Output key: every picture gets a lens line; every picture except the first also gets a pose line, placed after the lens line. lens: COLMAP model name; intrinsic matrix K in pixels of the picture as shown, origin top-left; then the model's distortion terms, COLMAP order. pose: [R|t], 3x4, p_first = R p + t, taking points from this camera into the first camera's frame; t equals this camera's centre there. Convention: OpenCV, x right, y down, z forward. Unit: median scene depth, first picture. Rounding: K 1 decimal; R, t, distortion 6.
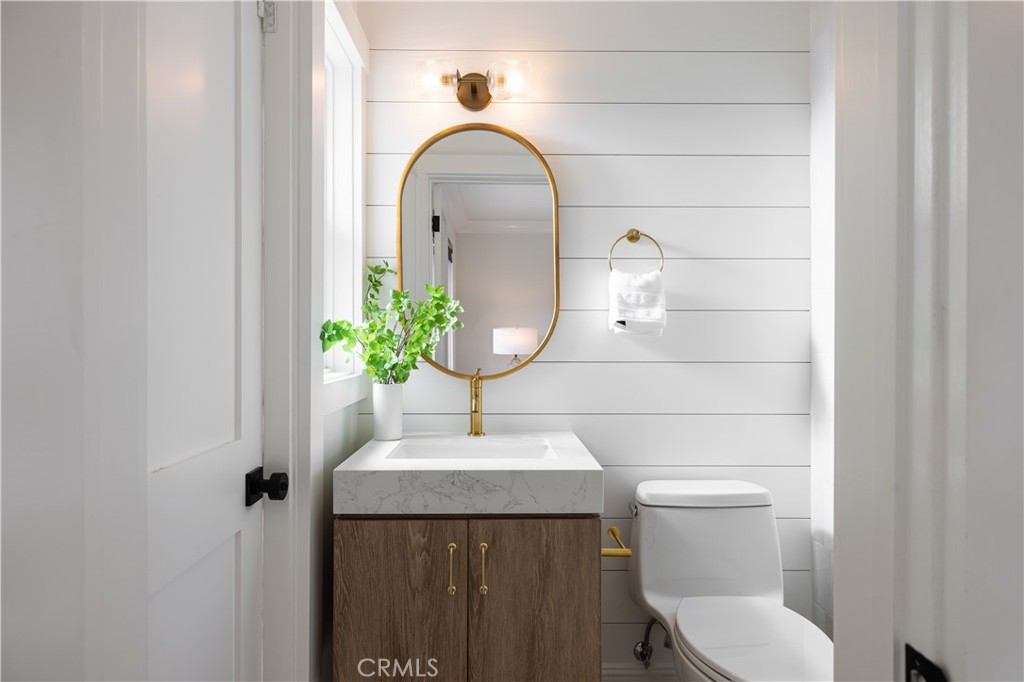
lens RADIAL K [[589.9, 0, 511.9], [0, 589.9, 341.1], [0, 0, 1]] dist [-0.002795, -0.000198]
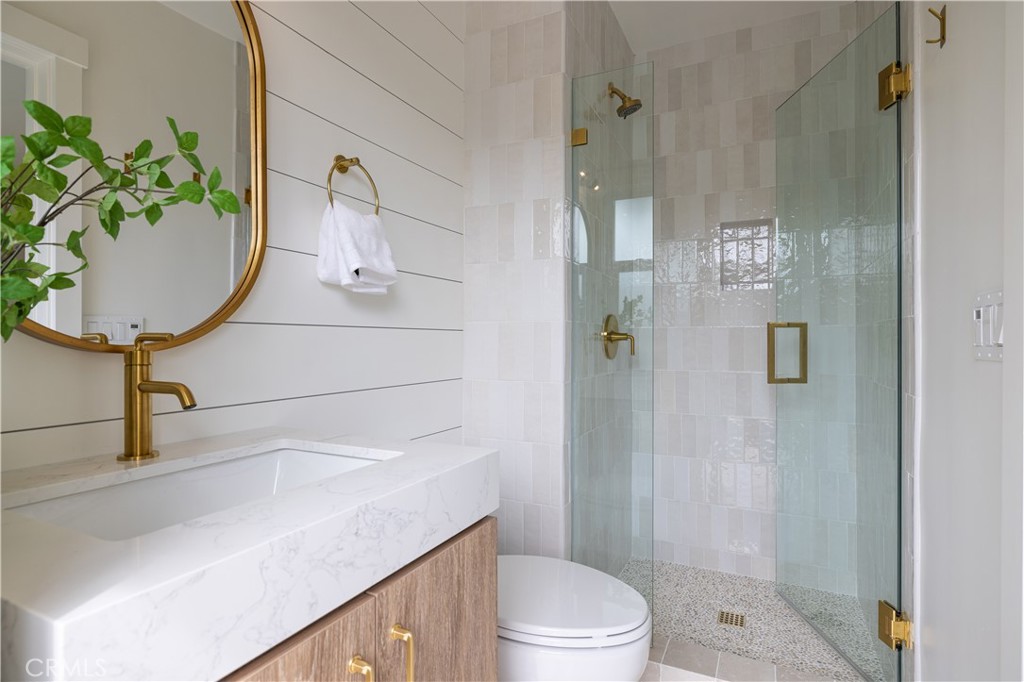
lens RADIAL K [[519.5, 0, 512.4], [0, 519.5, 339.9], [0, 0, 1]] dist [-0.001290, -0.000115]
pose [[0.462970, -0.000601, 0.886374, -0.424295], [0.001169, 0.999999, 0.000067, 0.078560], [-0.886373, 0.001005, 0.462970, 0.680983]]
